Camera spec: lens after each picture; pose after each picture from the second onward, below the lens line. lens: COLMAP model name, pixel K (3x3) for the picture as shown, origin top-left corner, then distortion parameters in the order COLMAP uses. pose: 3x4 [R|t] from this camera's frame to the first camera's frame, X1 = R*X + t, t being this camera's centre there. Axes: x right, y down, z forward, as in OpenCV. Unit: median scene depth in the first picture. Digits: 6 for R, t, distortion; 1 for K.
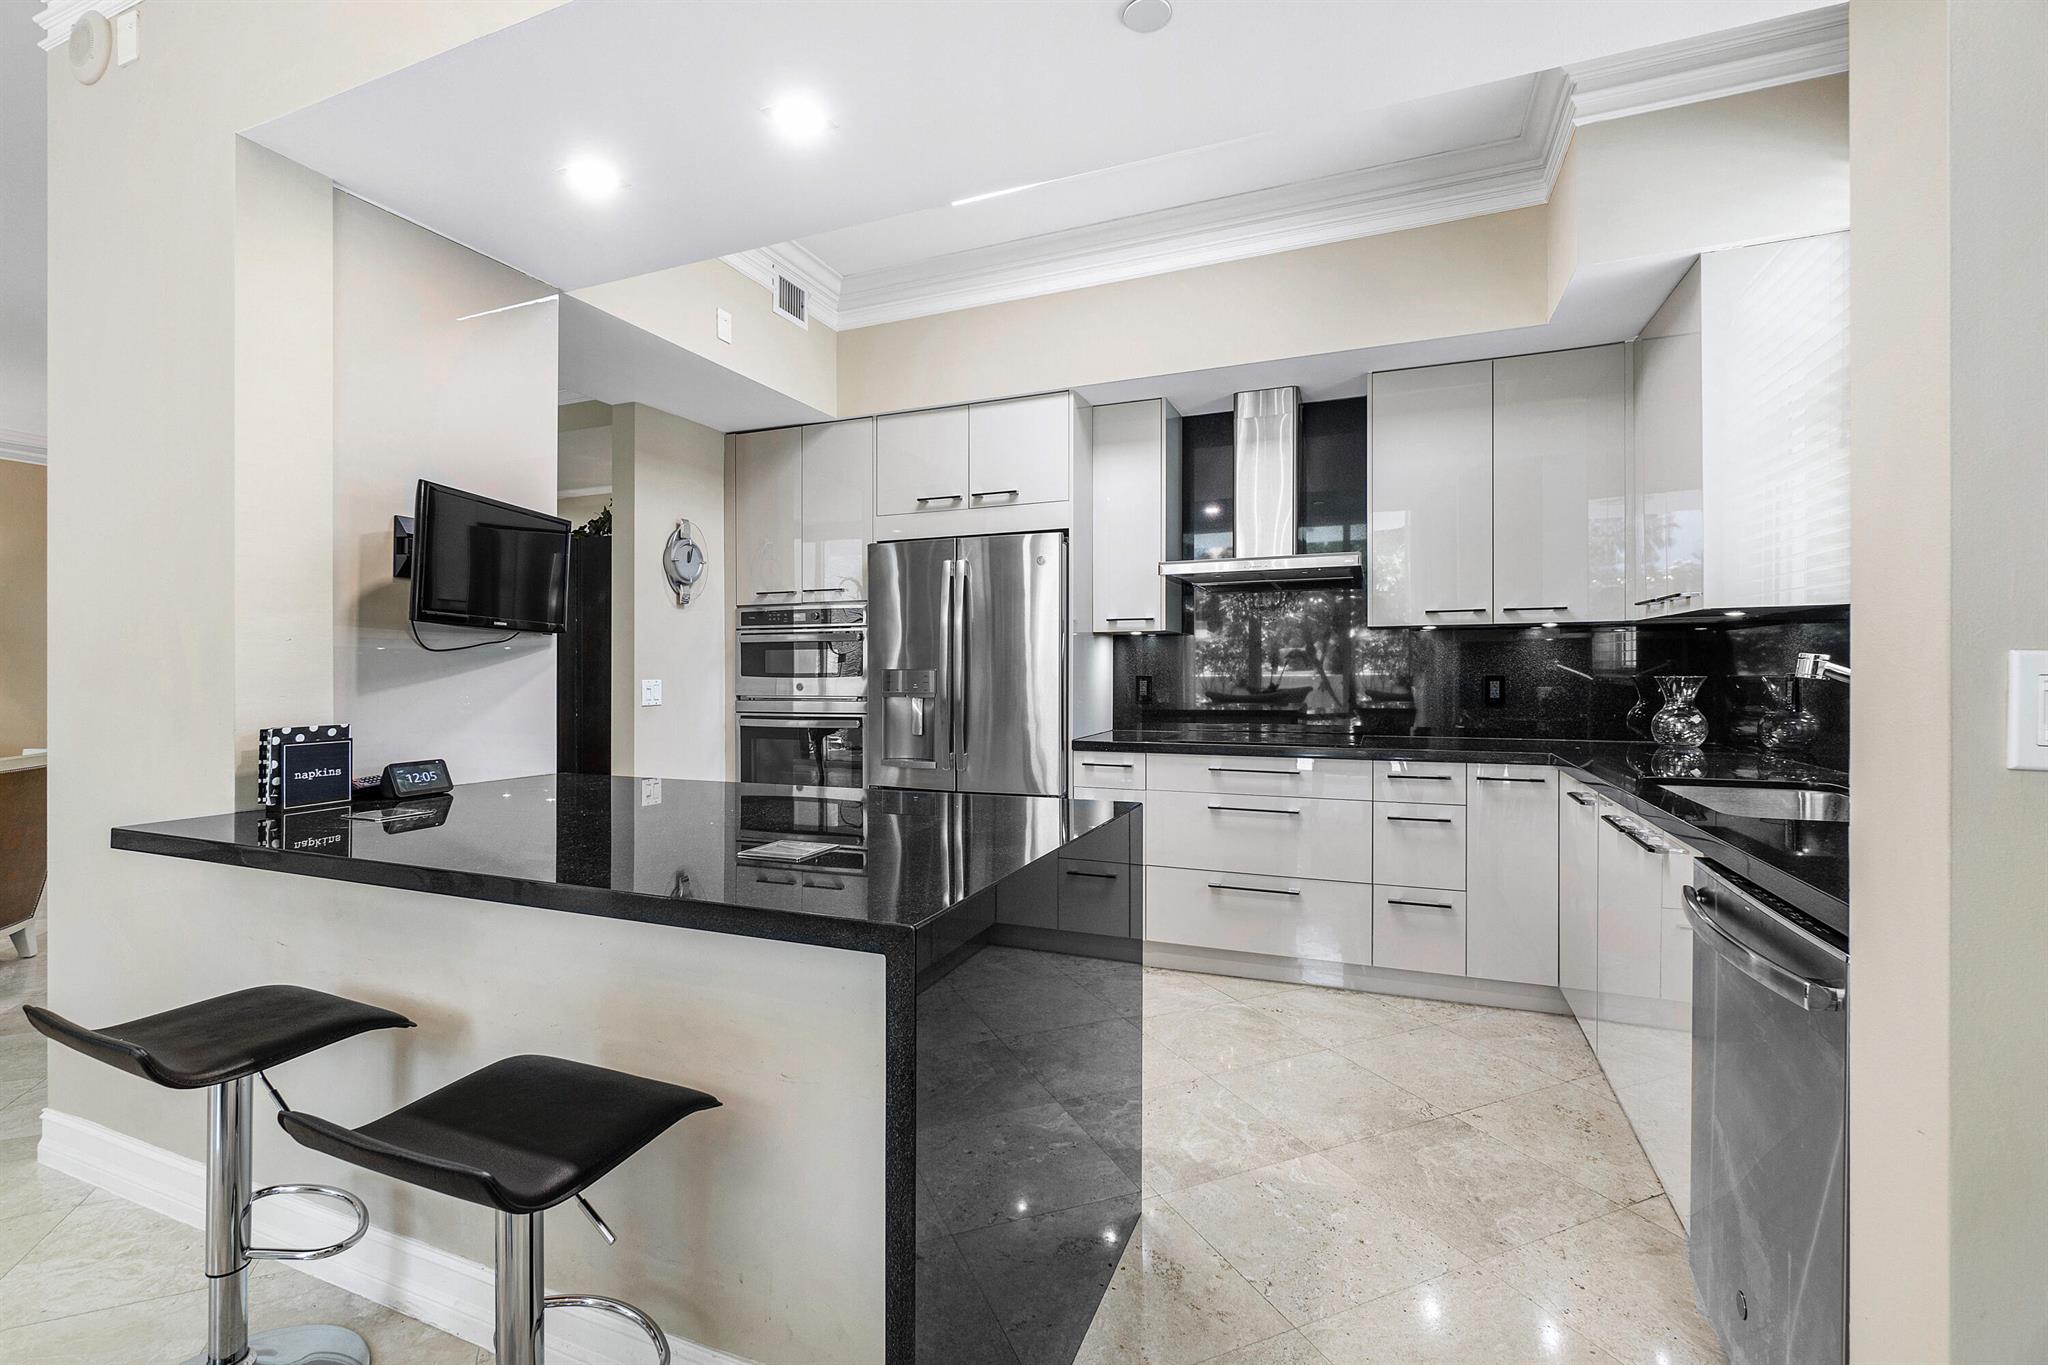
lens RADIAL K [[925.0, 0, 1011.0], [0, 925.0, 671.3], [0, 0, 1]] dist [-0.012229, -0.000463]
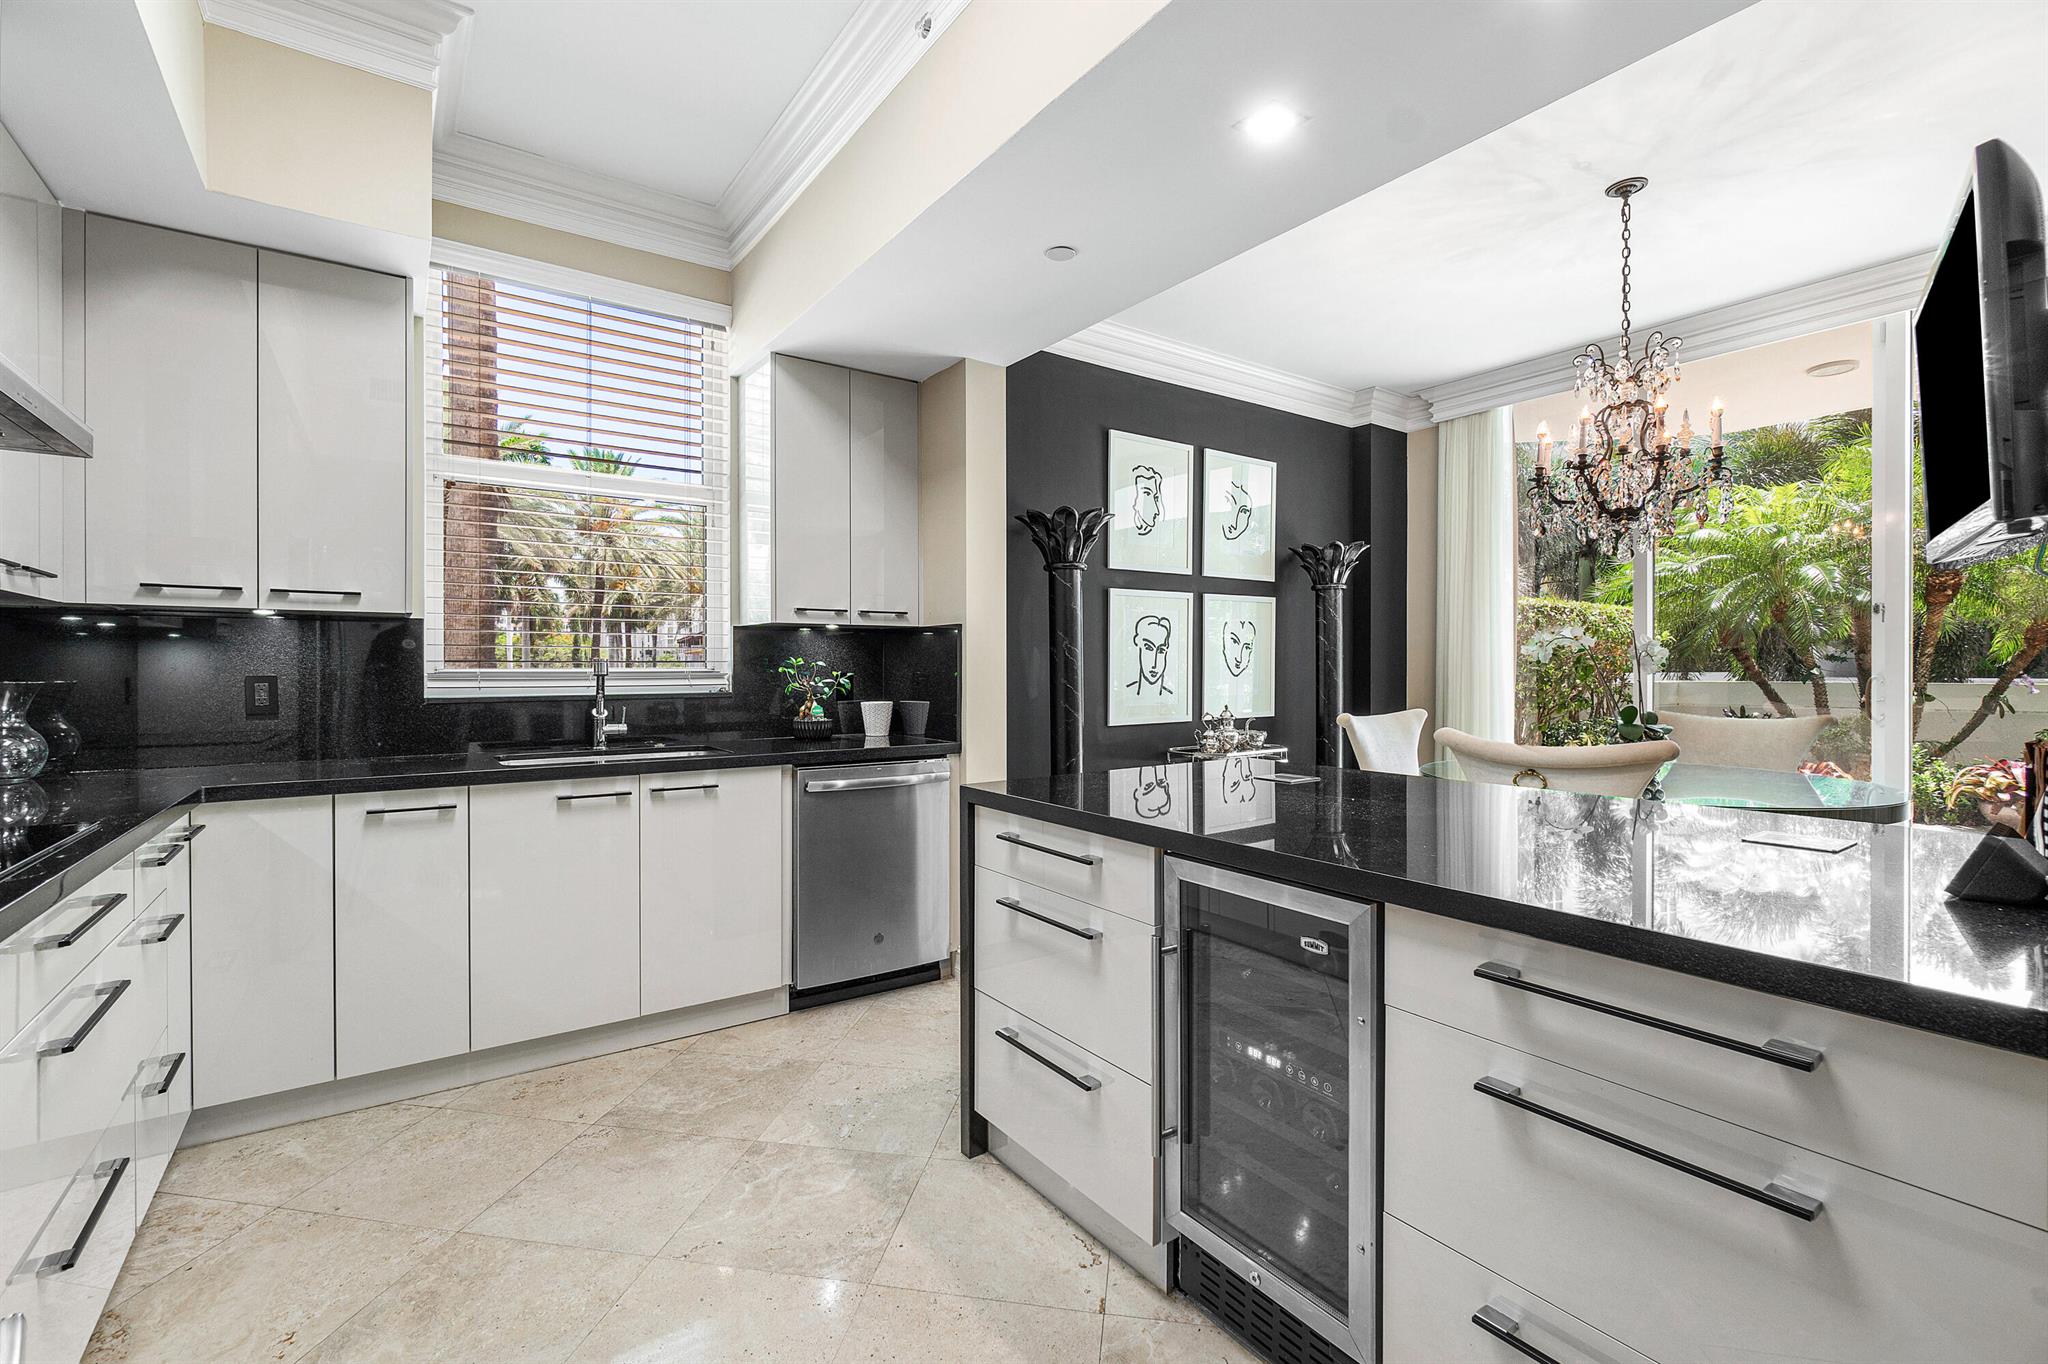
lens RADIAL K [[894.3, 0, 1011.4], [0, 894.3, 667.5], [0, 0, 1]] dist [-0.002302, -0.000219]
pose [[-0.847447, 0.005120, 0.530855, -0.314109], [0.004575, 0.999987, -0.002342, -0.000888], [-0.530860, 0.000444, -0.847459, 1.206050]]
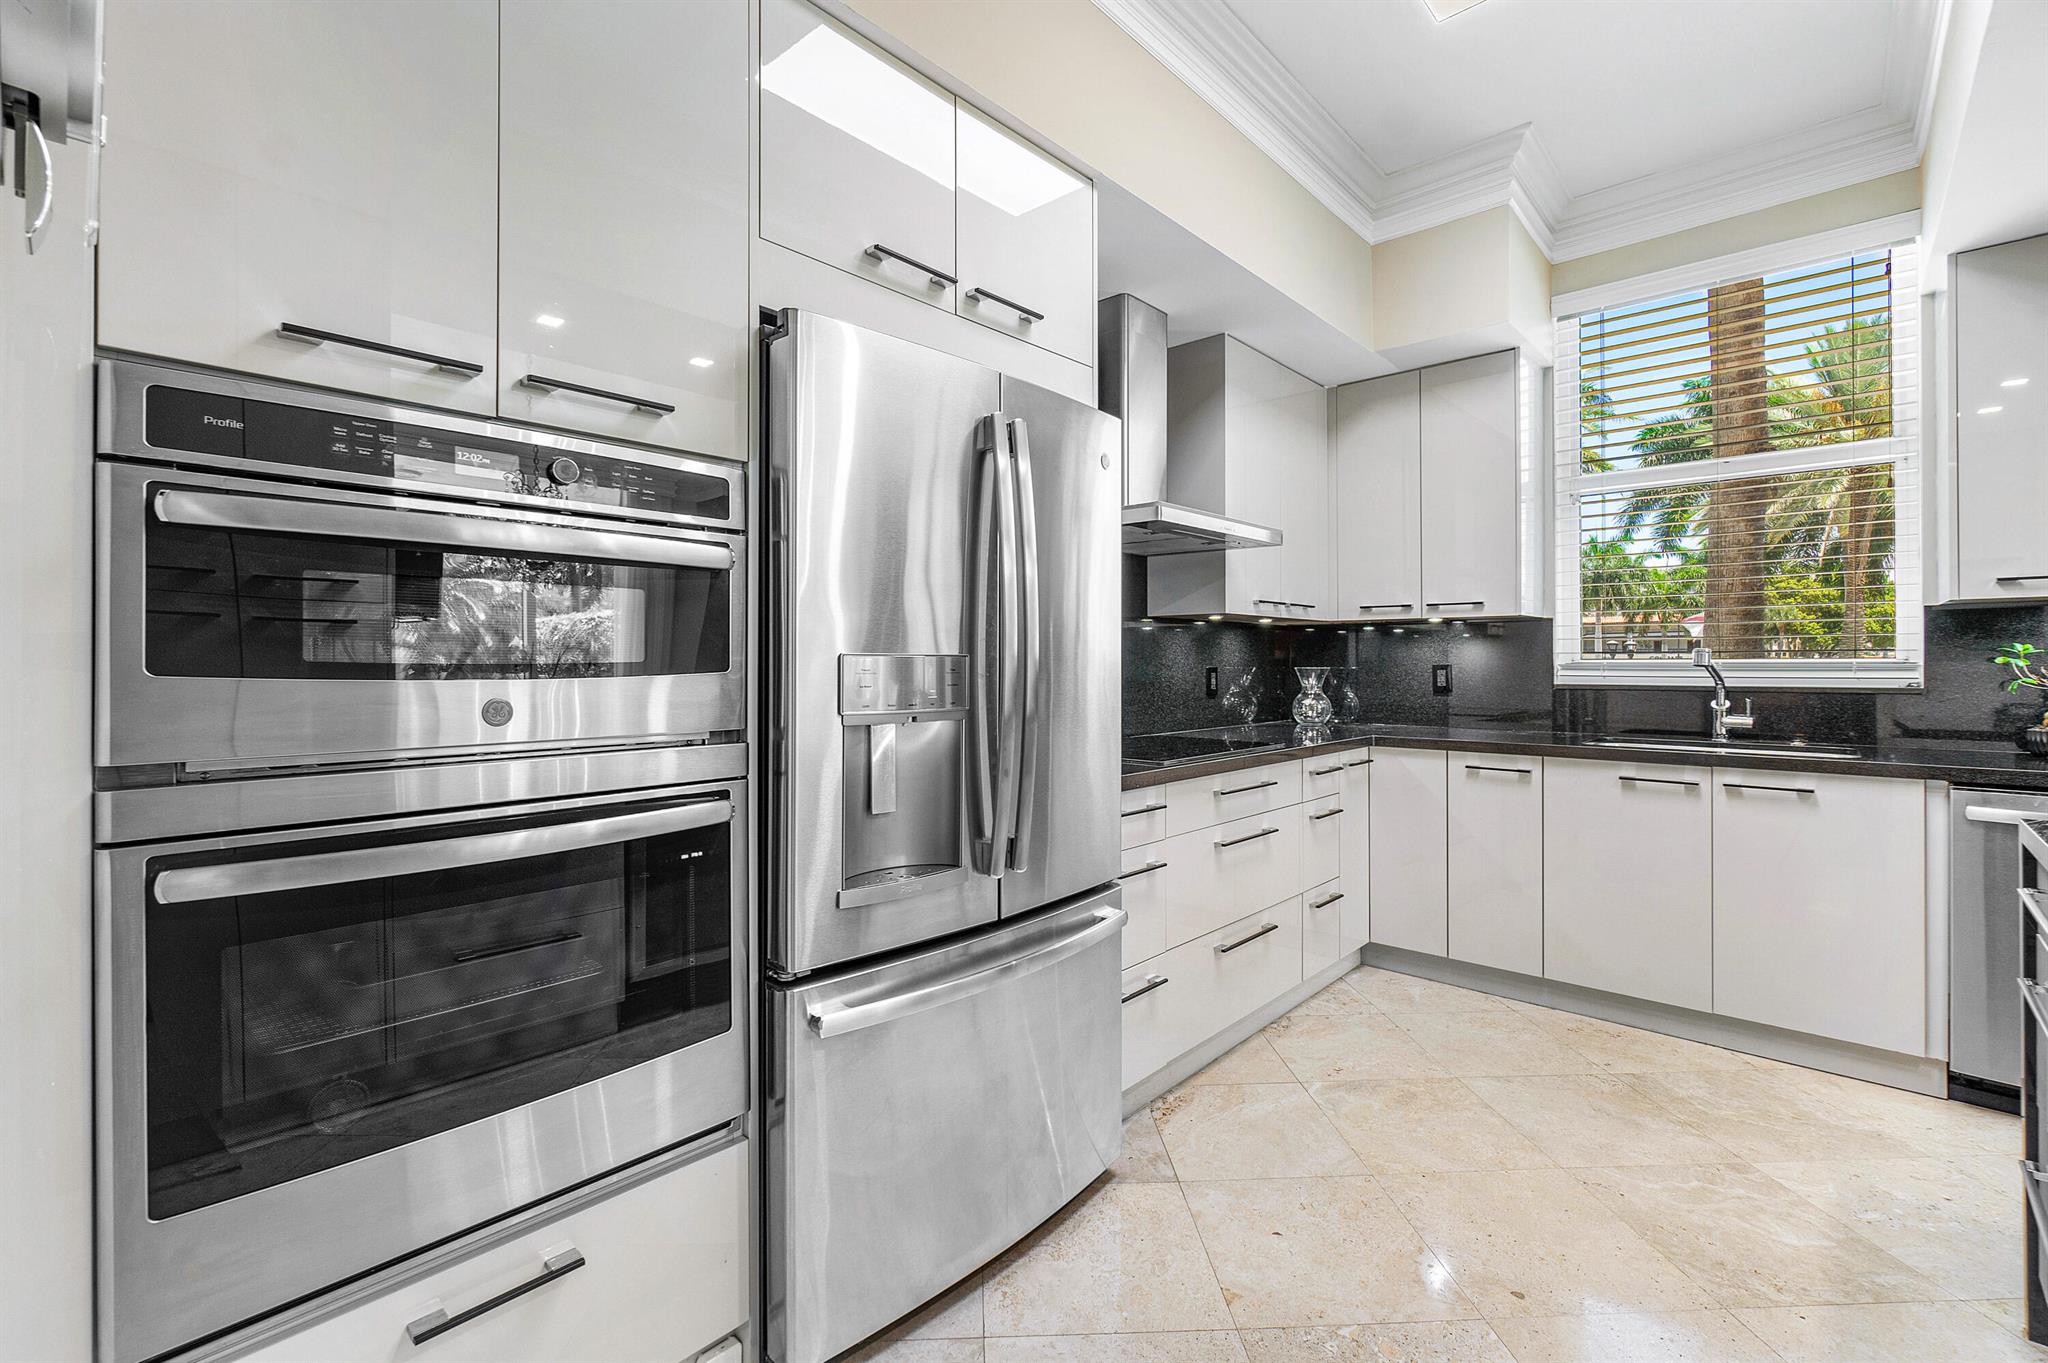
lens RADIAL K [[886.4, 0, 1006.3], [0, 886.4, 660.4], [0, 0, 1]] dist [-0.012614, 0.000433]
pose [[0.341825, 0.006873, 0.939739, -0.564010], [-0.000313, 0.999974, -0.007200, 0.004220], [-0.939764, 0.002167, 0.341818, 1.007817]]
